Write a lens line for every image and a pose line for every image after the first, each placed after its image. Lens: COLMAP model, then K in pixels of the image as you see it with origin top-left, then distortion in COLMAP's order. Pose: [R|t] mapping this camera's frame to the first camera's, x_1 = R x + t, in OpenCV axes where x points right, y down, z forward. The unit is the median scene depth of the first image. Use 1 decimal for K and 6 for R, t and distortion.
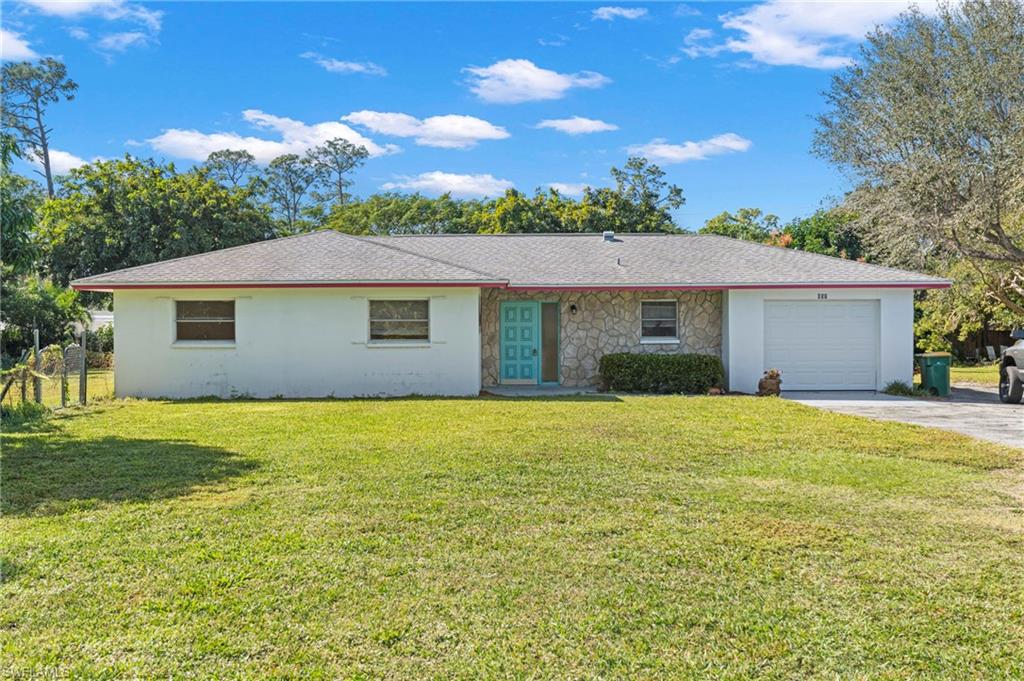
lens RADIAL K [[1012.7, 0, 512.0], [0, 1012.7, 340.5], [0, 0, 1]] dist [0.004555, 0.007637]
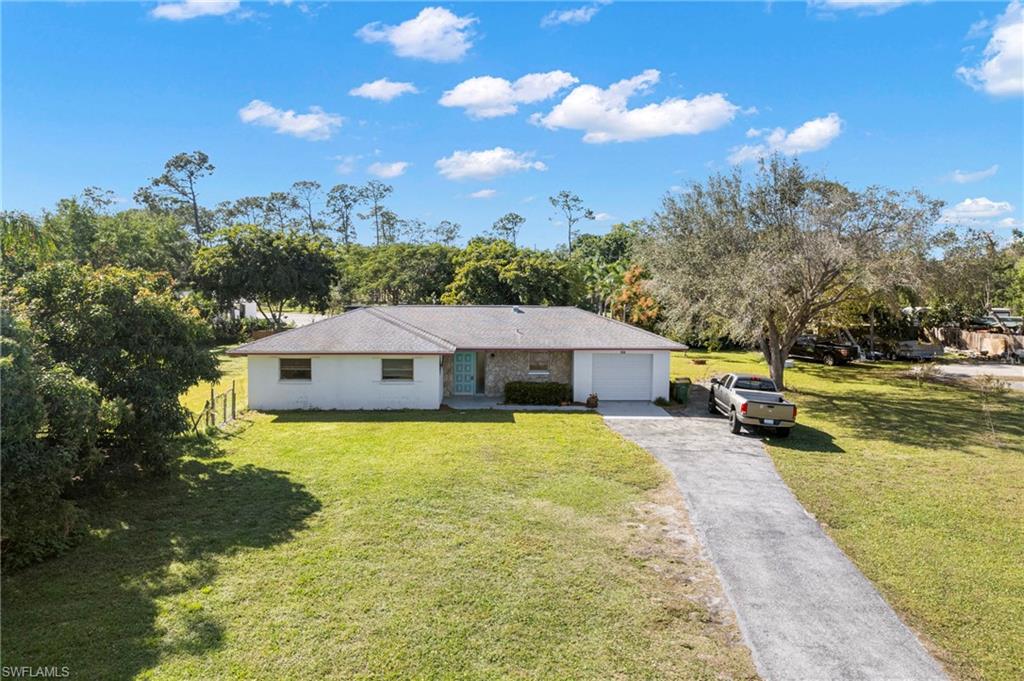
lens RADIAL K [[669.6, 0, 516.0], [0, 669.6, 303.8], [0, 0, 1]] dist [-0.050768, 0.000458]
pose [[0.999271, 0.012549, 0.036051, 0.059227], [-0.013513, 0.999554, 0.026625, -0.165127], [-0.035701, -0.027092, 0.998995, -0.239308]]
